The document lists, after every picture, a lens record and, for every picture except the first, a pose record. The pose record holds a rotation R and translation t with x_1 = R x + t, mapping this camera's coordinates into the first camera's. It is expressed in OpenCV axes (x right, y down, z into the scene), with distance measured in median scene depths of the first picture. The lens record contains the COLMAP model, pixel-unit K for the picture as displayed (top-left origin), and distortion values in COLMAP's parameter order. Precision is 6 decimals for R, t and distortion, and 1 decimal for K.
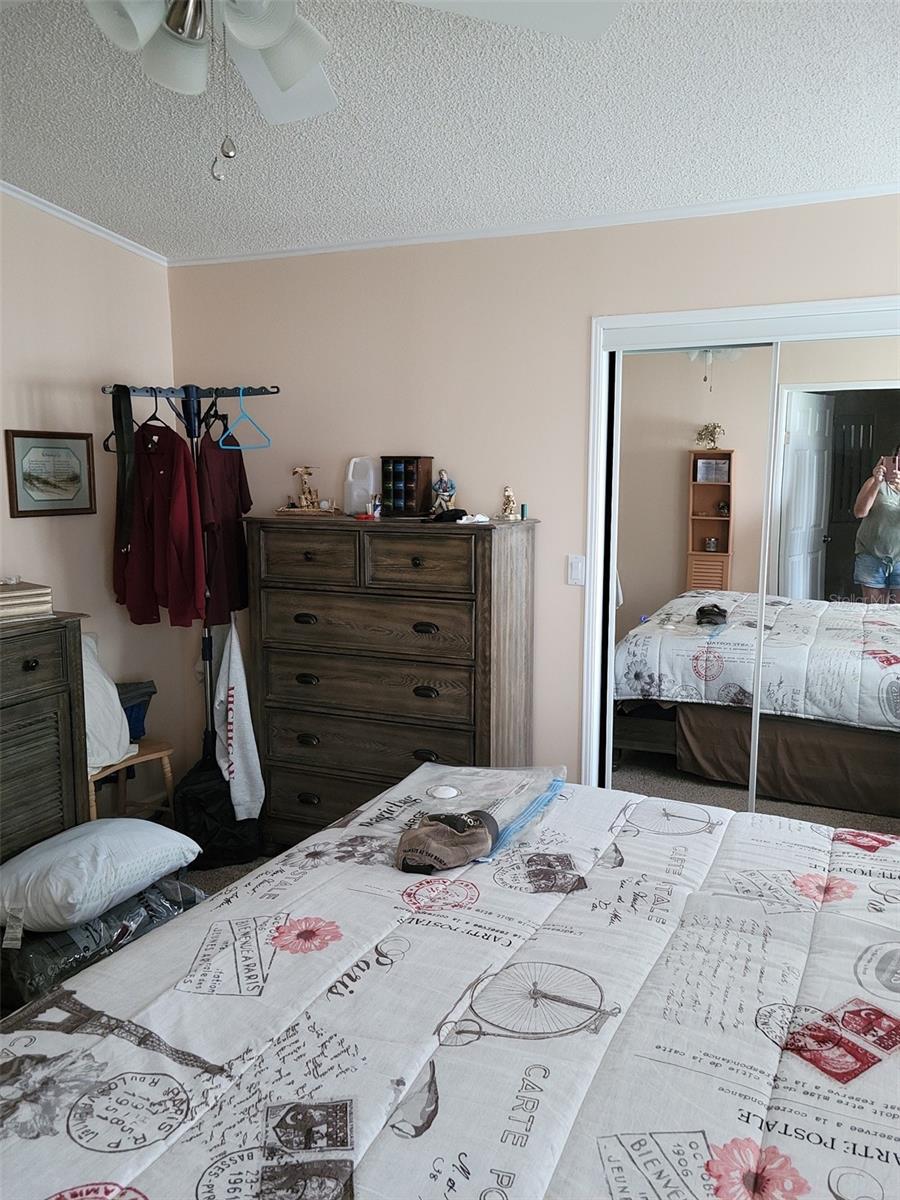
lens RADIAL K [[964.2, 0, 498.2], [0, 964.2, 606.7], [0, 0, 1]] dist [0.121352, -0.137968]
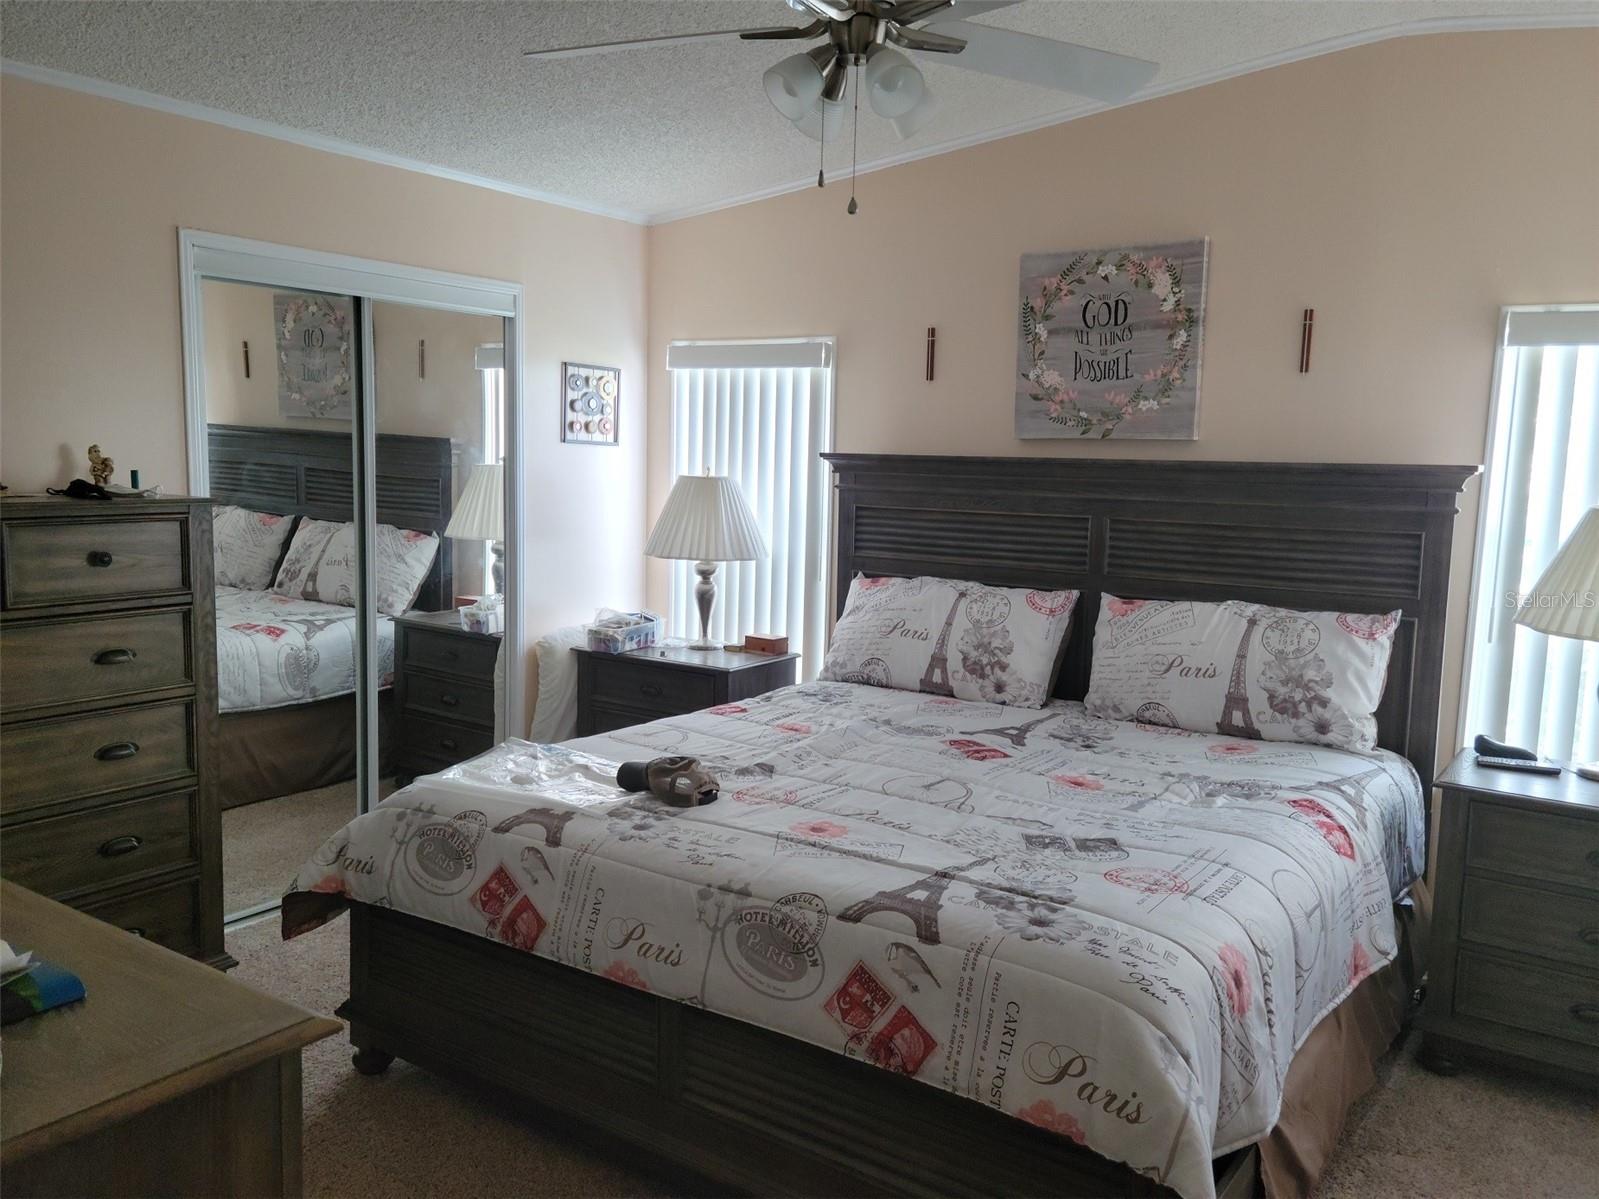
lens RADIAL K [[1279.5, 0, 794.0], [0, 1279.5, 611.4], [0, 0, 1]] dist [0.064628, -0.008375]
pose [[0.185276, -0.131115, 0.973900, -0.969040], [0.114003, 0.987235, 0.111222, -0.062792], [-0.976051, 0.090420, 0.197858, 0.392389]]
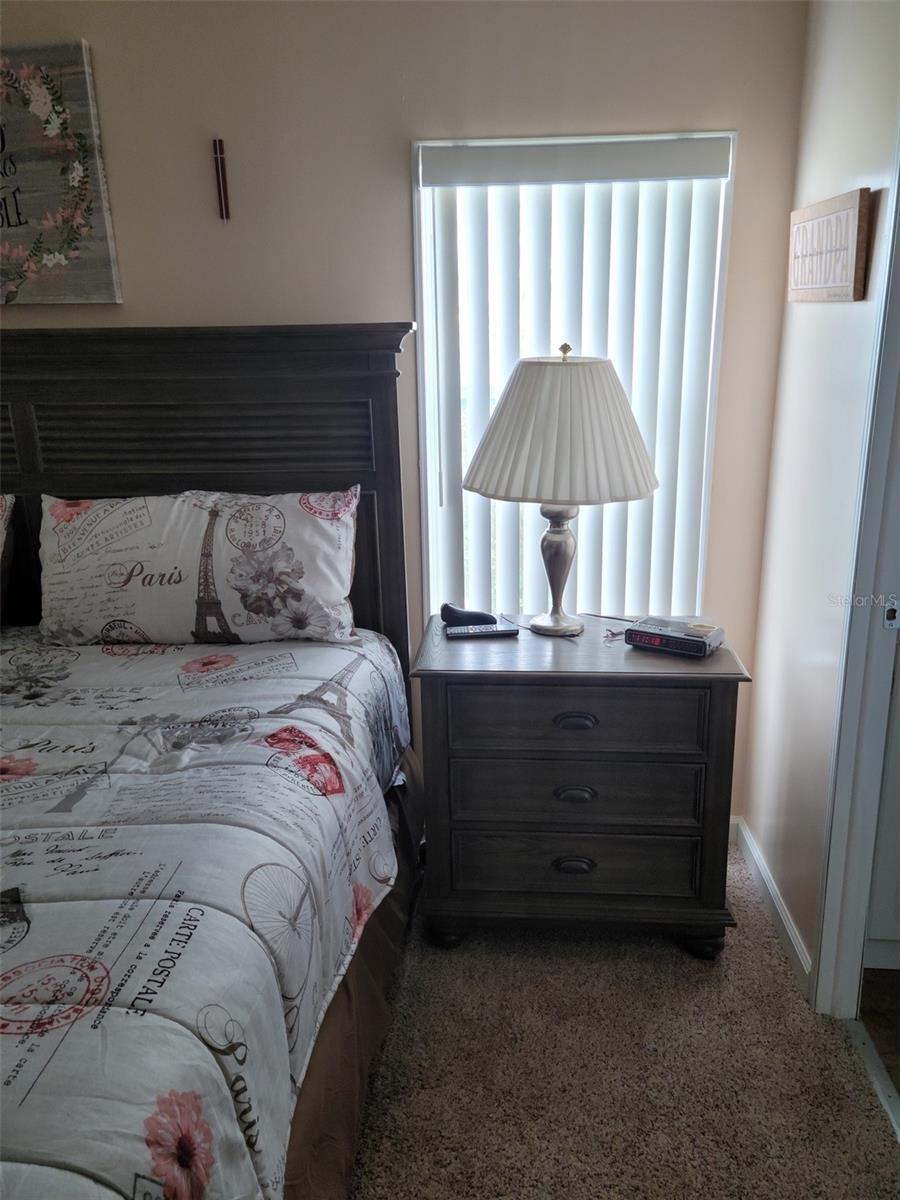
lens RADIAL K [[959.0, 0, 451.5], [0, 959.0, 616.0], [0, 0, 1]] dist [0.115807, -0.128782]
pose [[-0.339550, -0.259551, 0.904068, -0.519545], [0.148216, 0.934400, 0.323926, -0.020523], [-0.928837, 0.243986, -0.278806, 0.270960]]
